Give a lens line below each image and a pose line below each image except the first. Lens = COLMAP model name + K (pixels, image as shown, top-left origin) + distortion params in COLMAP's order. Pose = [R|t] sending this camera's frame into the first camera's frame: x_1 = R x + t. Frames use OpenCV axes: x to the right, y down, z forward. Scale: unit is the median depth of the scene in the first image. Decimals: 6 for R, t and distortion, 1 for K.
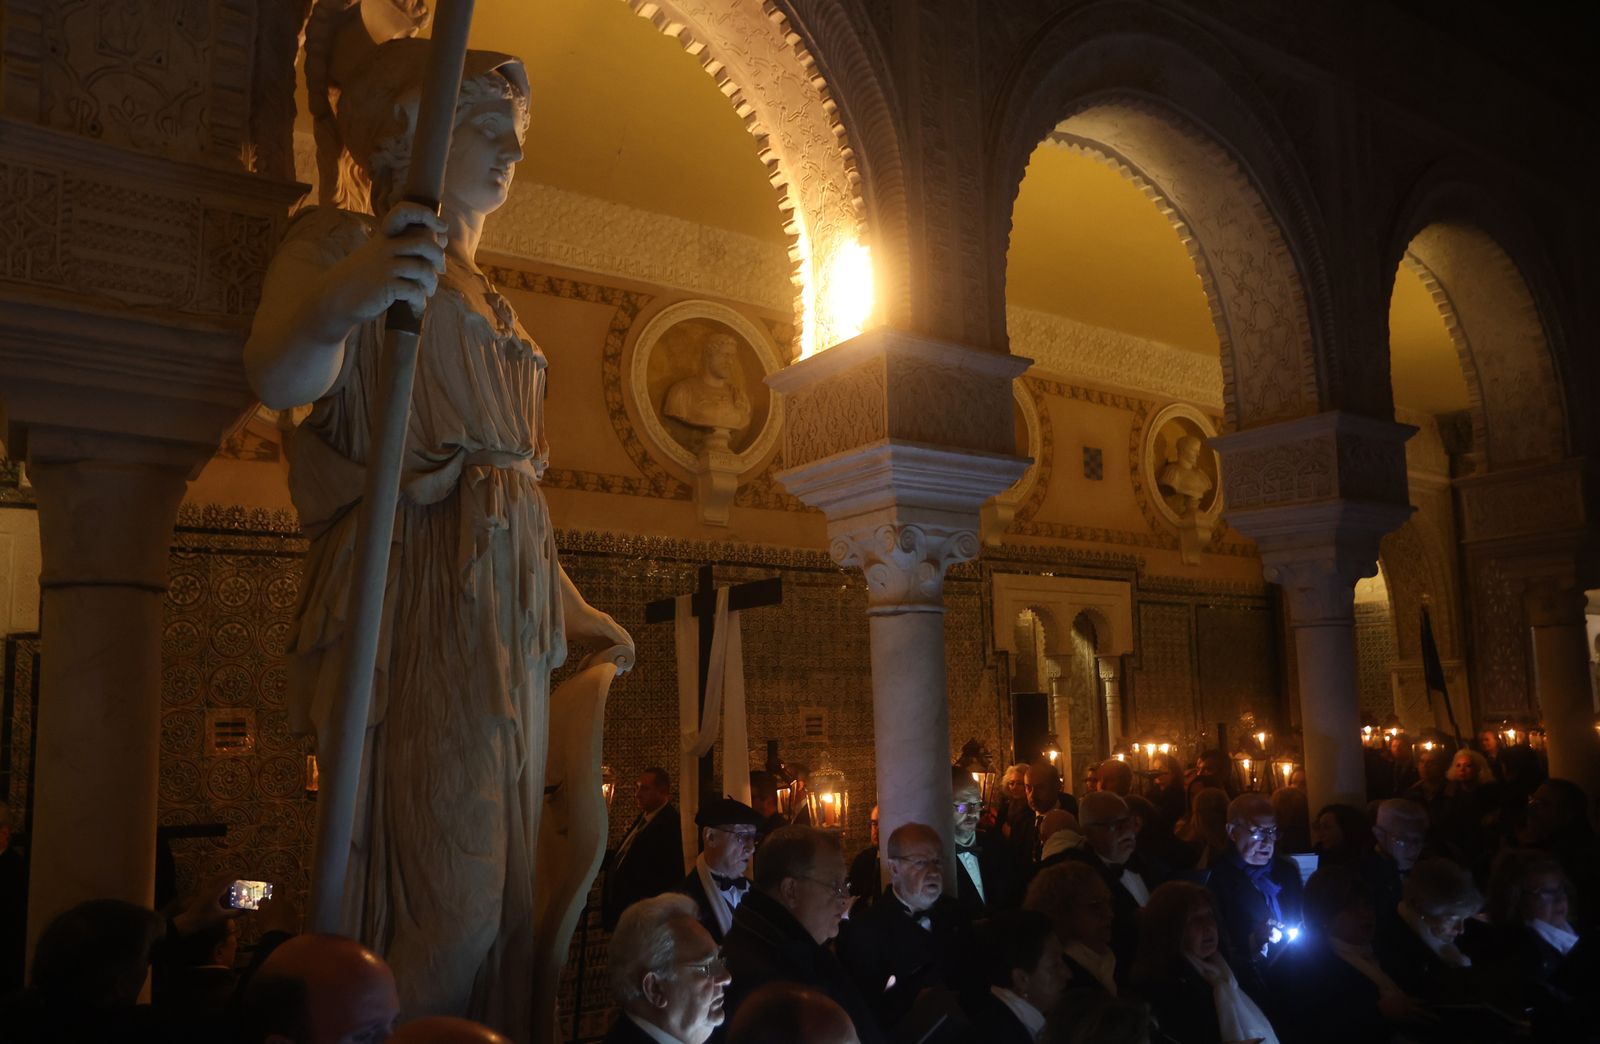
lens RADIAL K [[1150.1, 0, 714.9], [0, 1150.1, 577.2], [0, 0, 1]] dist [-0.045238, 0.045728]
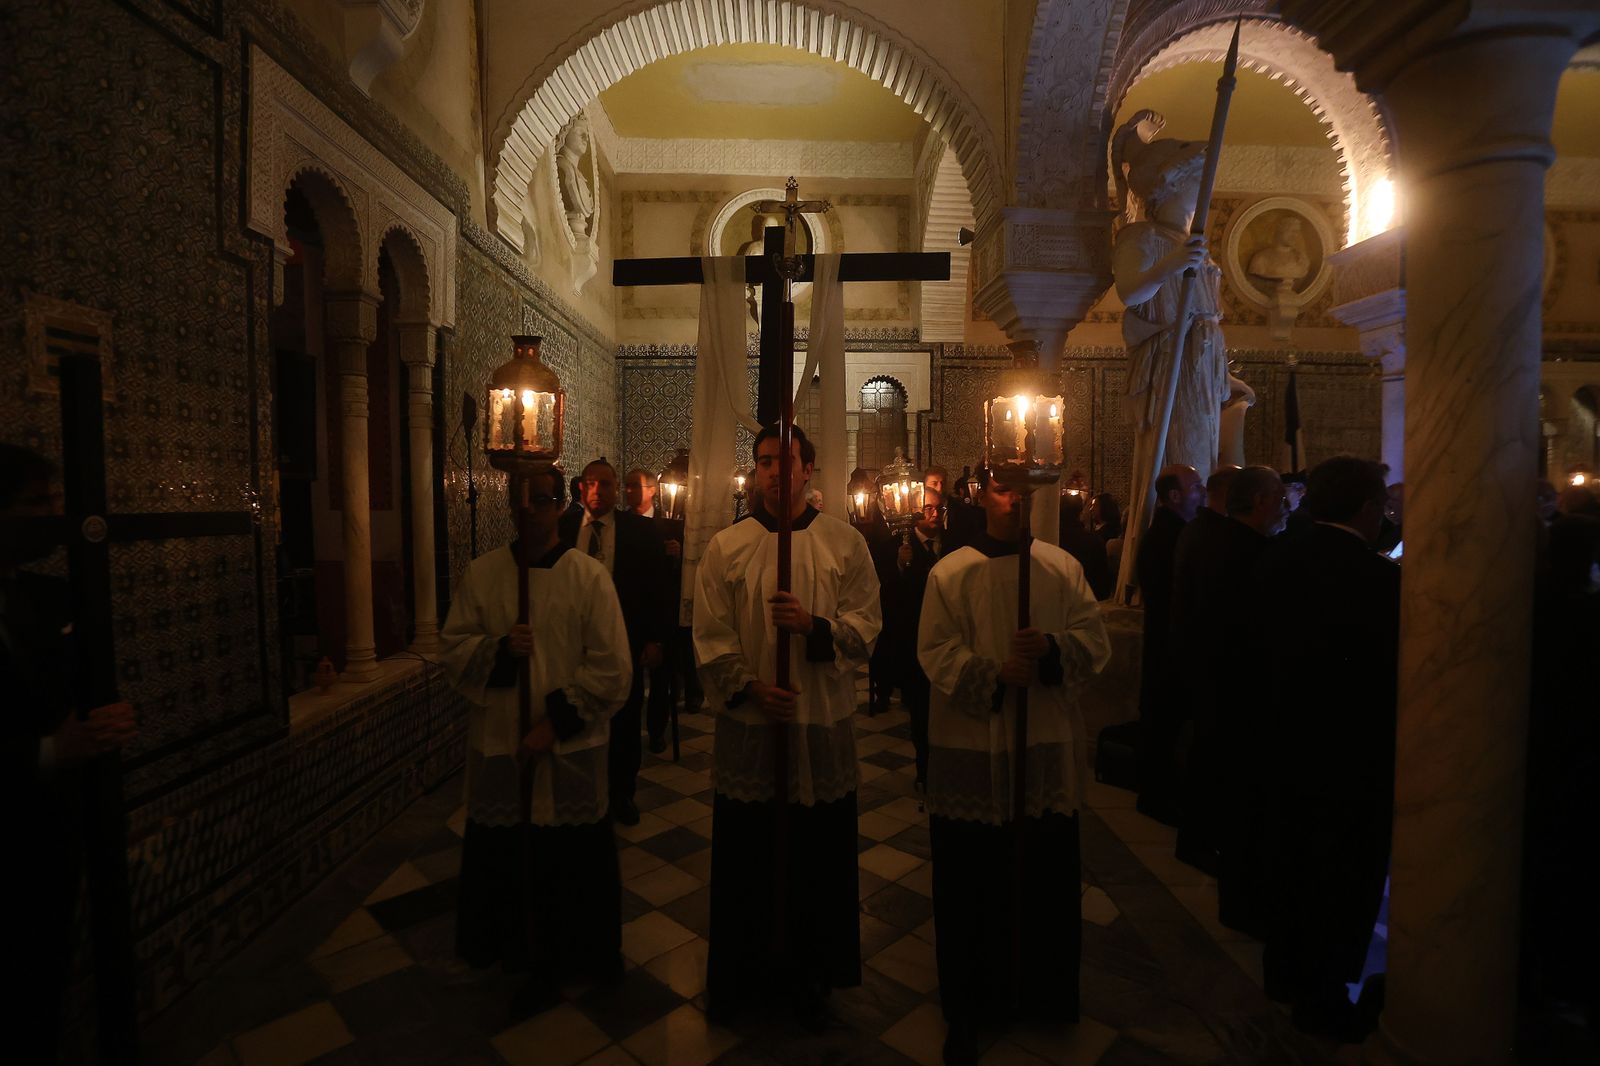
lens RADIAL K [[782.0, 0, 808.2], [0, 782.0, 524.9], [0, 0, 1]] dist [-0.059878, 0.021578]
pose [[0.864004, 0.042303, -0.501705, -0.022390], [0.043158, 0.986574, 0.157510, 0.013434], [0.501632, -0.157742, 0.850578, -0.281210]]
